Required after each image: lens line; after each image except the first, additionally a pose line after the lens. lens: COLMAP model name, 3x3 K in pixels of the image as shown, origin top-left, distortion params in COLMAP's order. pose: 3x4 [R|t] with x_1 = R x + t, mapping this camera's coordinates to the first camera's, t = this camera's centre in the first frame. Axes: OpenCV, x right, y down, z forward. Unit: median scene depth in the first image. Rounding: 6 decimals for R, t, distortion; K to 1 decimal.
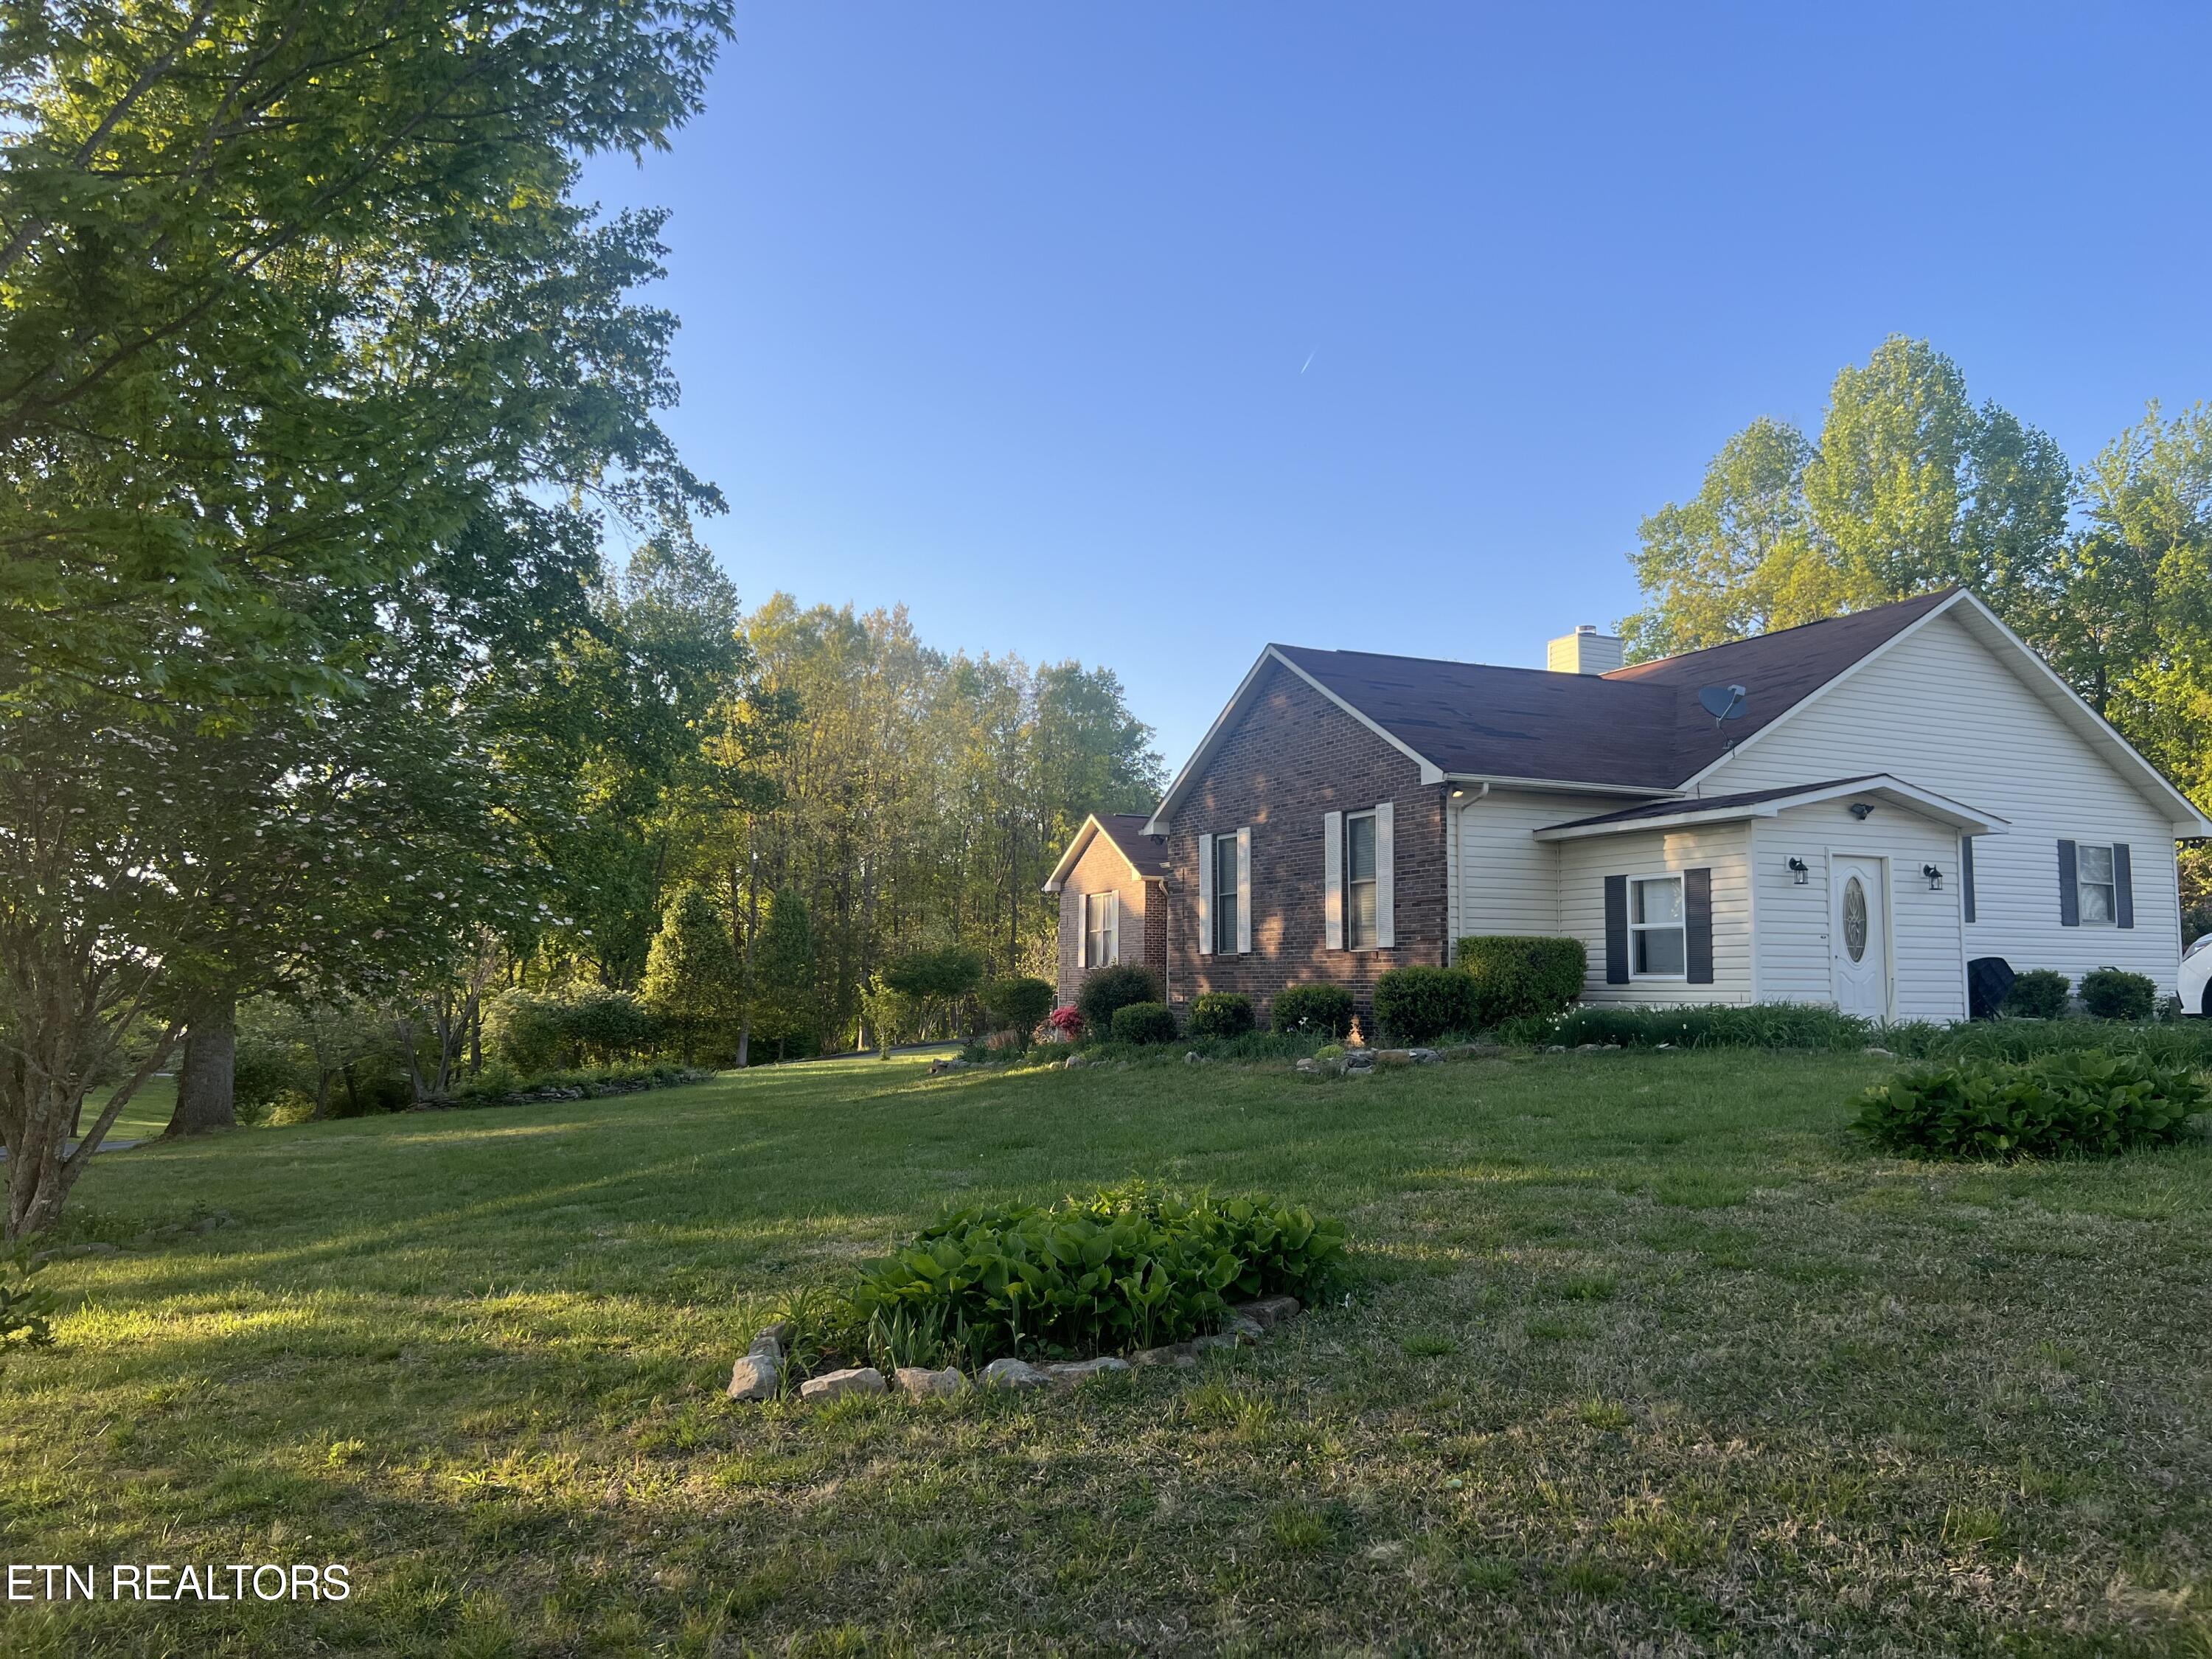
lens RADIAL K [[1663.2, 0, 1095.8], [0, 1663.2, 828.4], [0, 0, 1]] dist [0.125600, -0.207496]
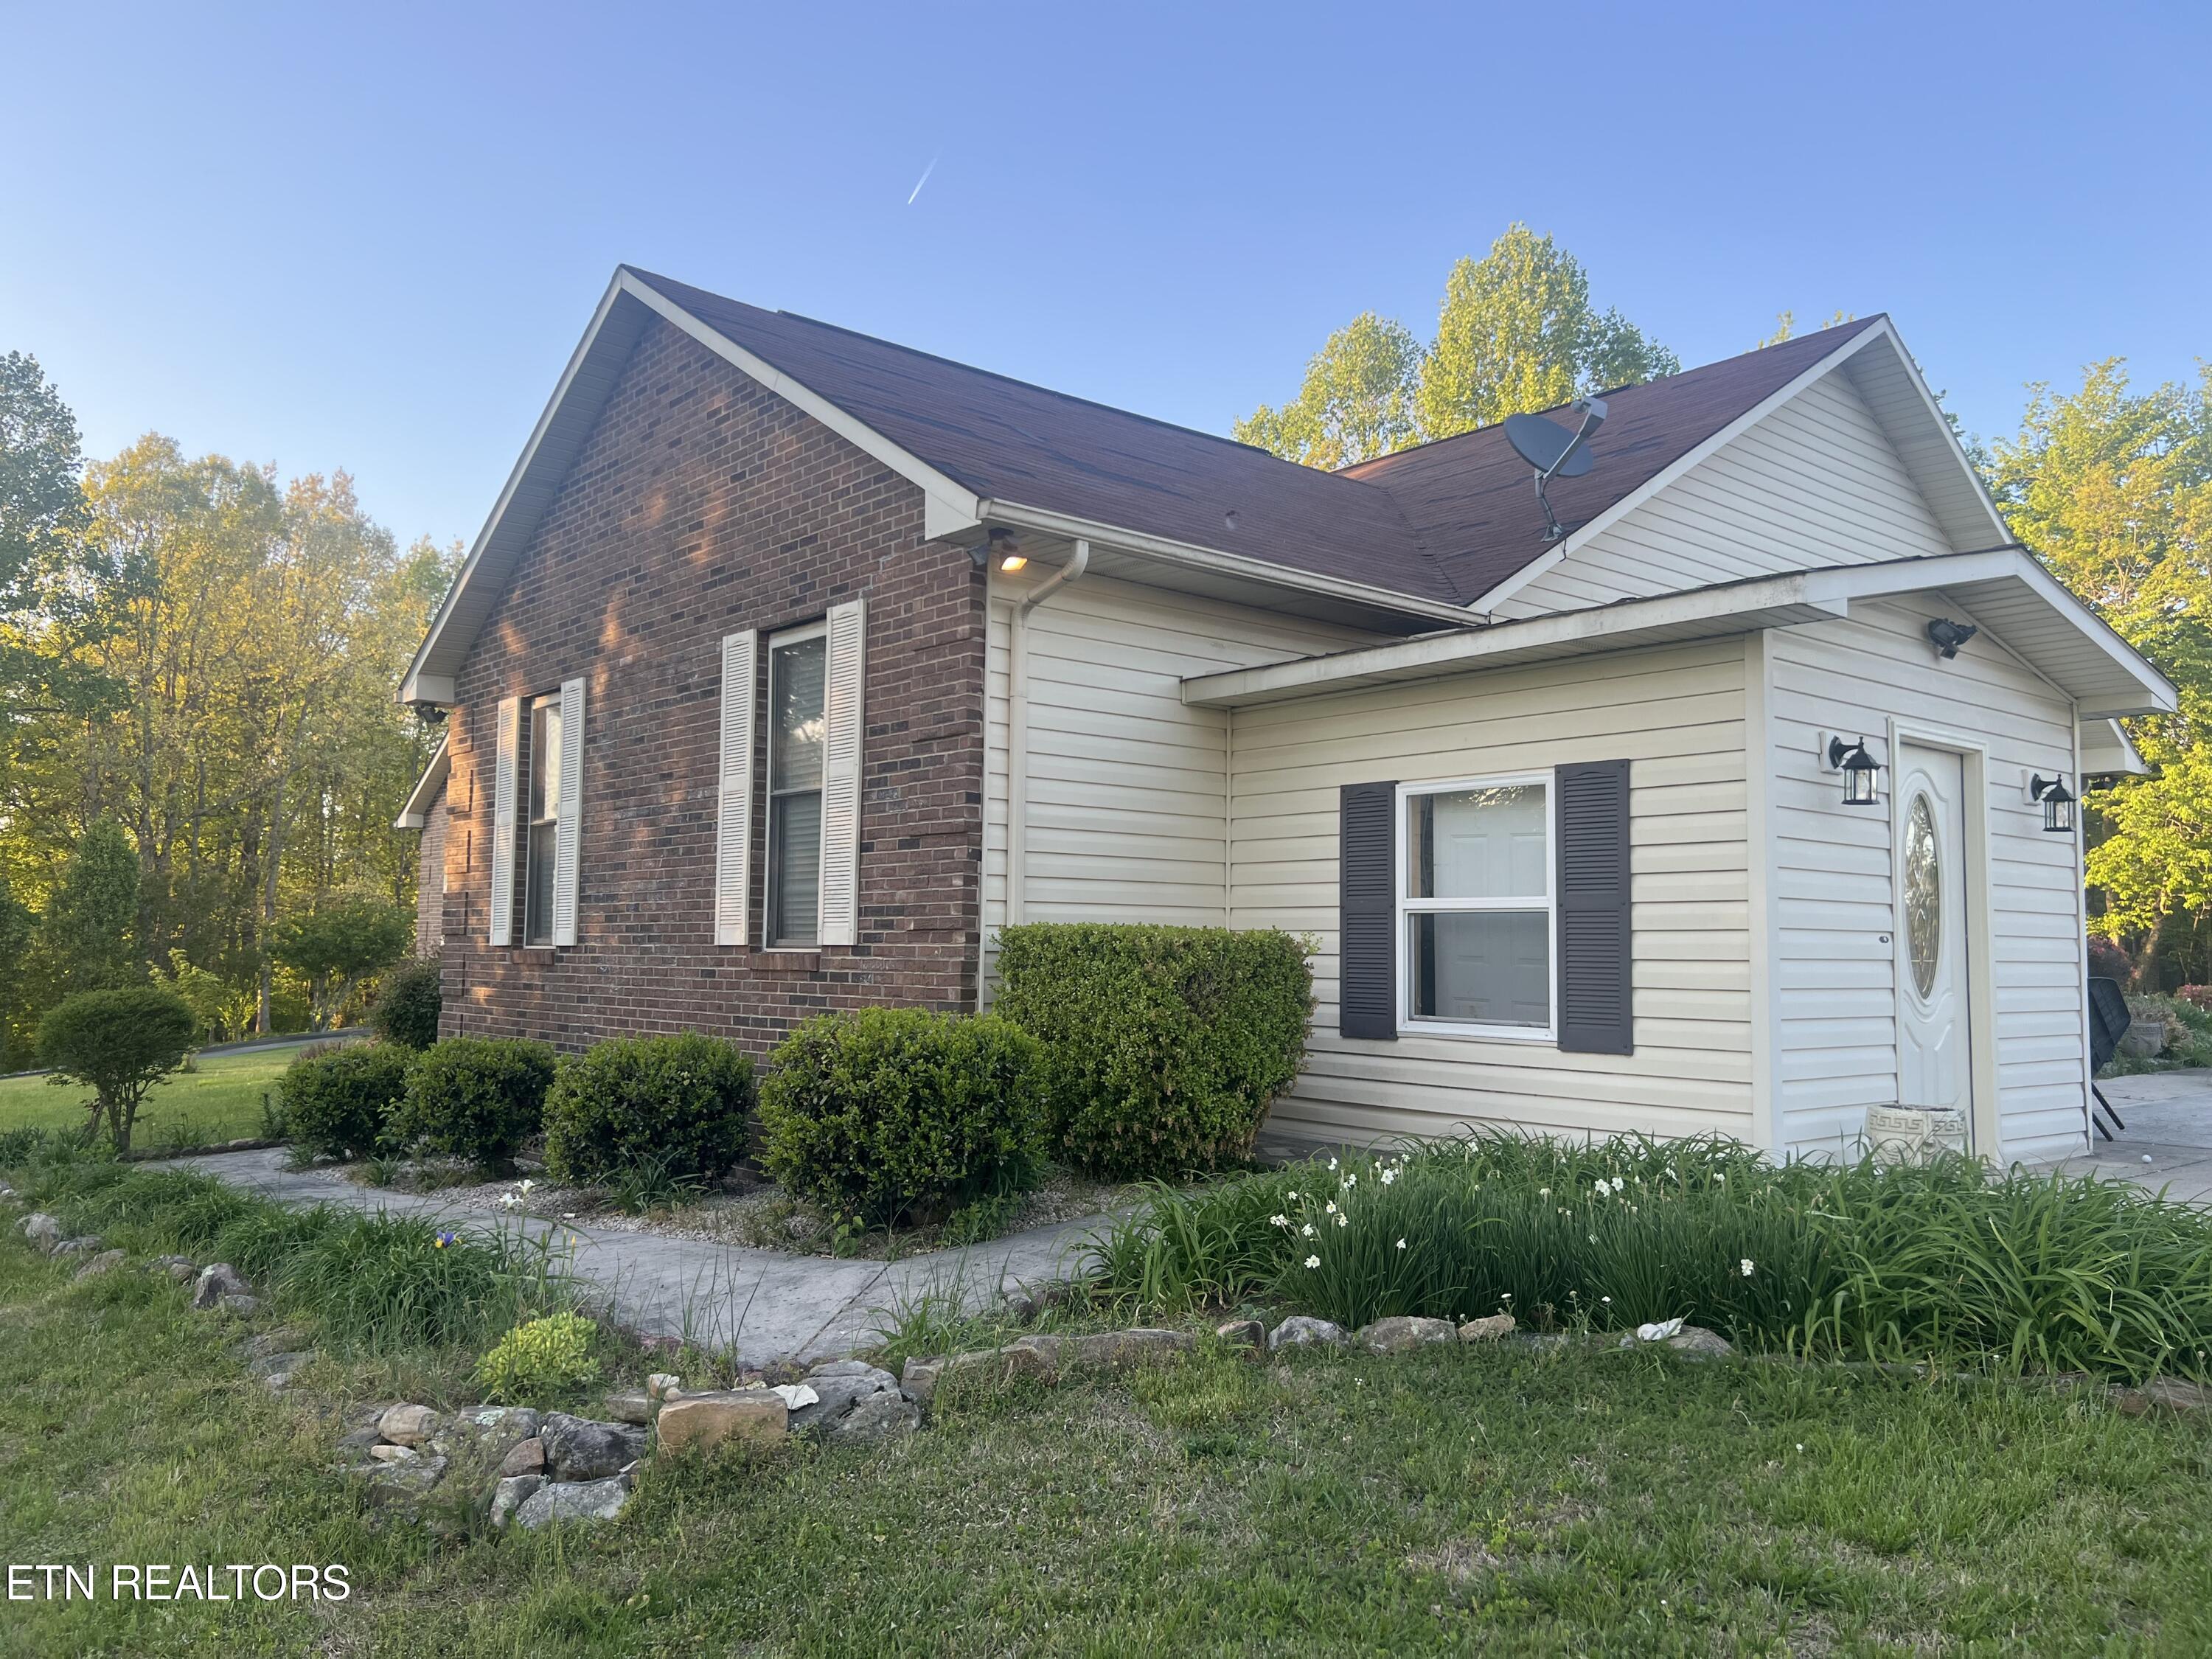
lens RADIAL K [[1663.2, 0, 1106.0], [0, 1663.2, 829.5], [0, 0, 1]] dist [0.076225, -0.088327]
pose [[0.965244, 0.024647, 0.260185, 0.133703], [-0.031325, 0.999277, 0.021549, 0.032185], [-0.259465, -0.028950, 0.965318, 0.599910]]
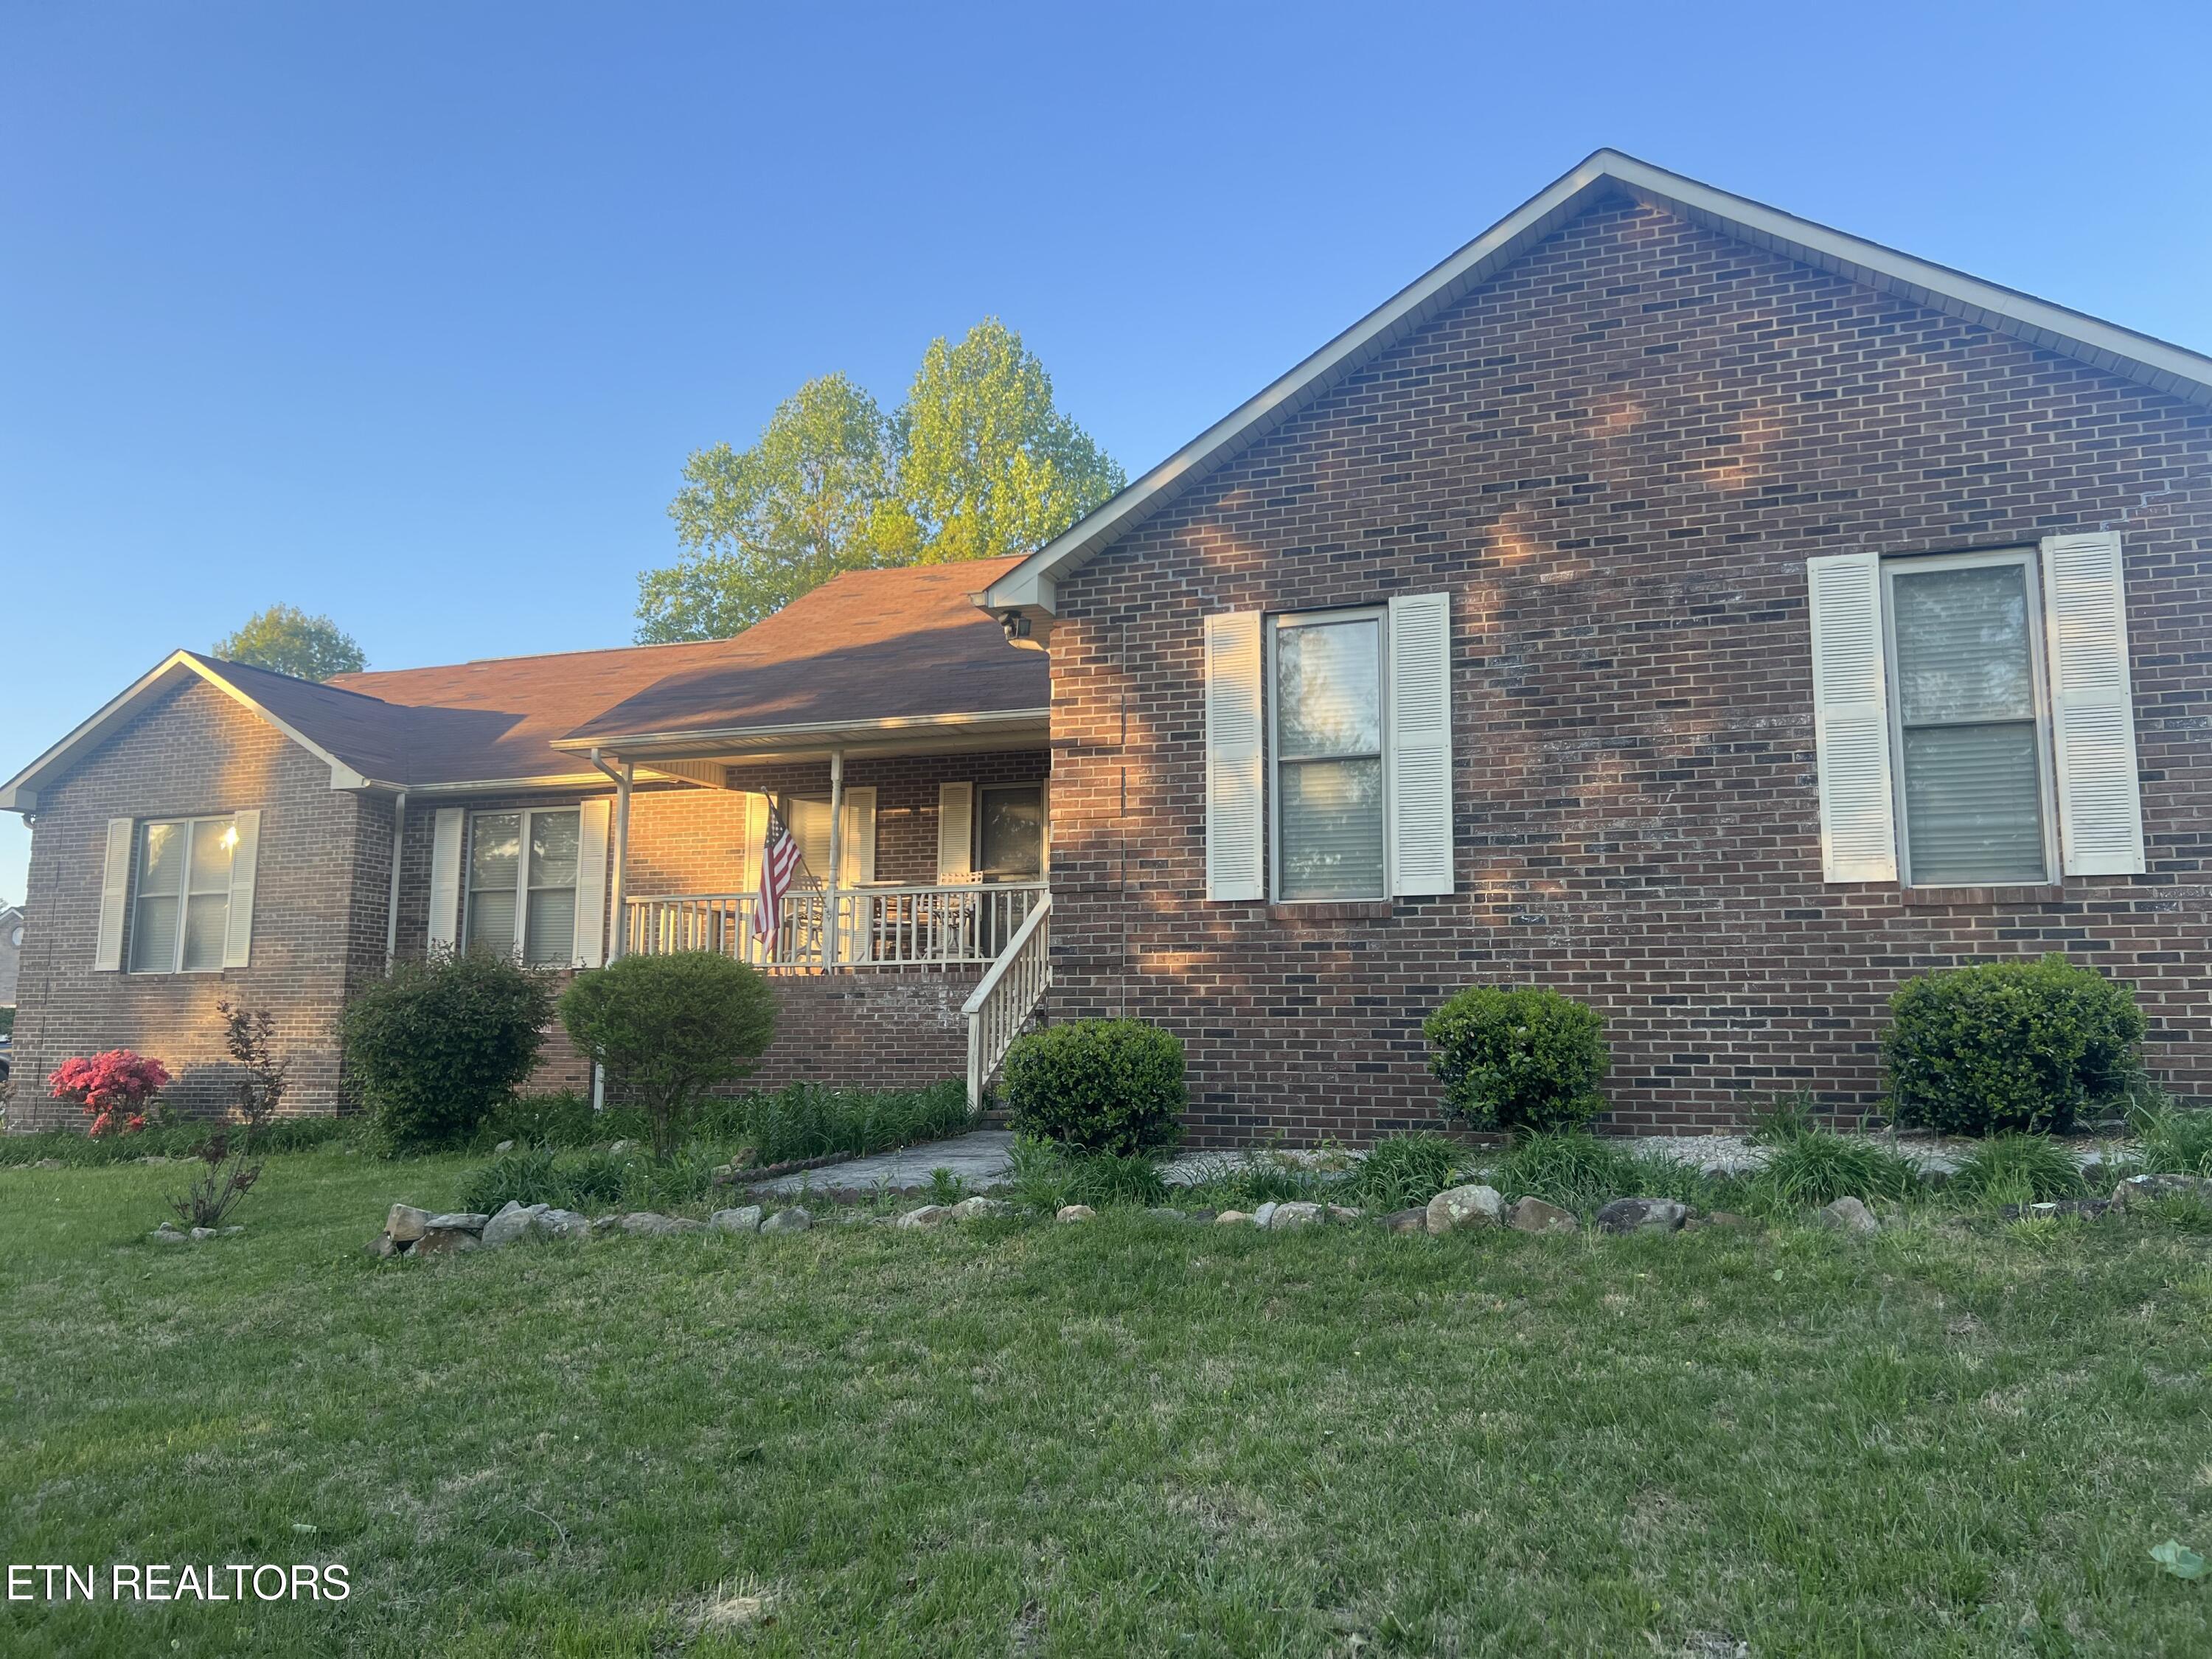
lens RADIAL K [[1663.2, 0, 1095.8], [0, 1663.2, 828.4], [0, 0, 1]] dist [0.125600, -0.207496]
pose [[0.711654, 0.087087, 0.697112, -0.304235], [-0.066475, 0.996182, -0.056587, 0.103237], [-0.699378, -0.006070, 0.714726, 0.906113]]
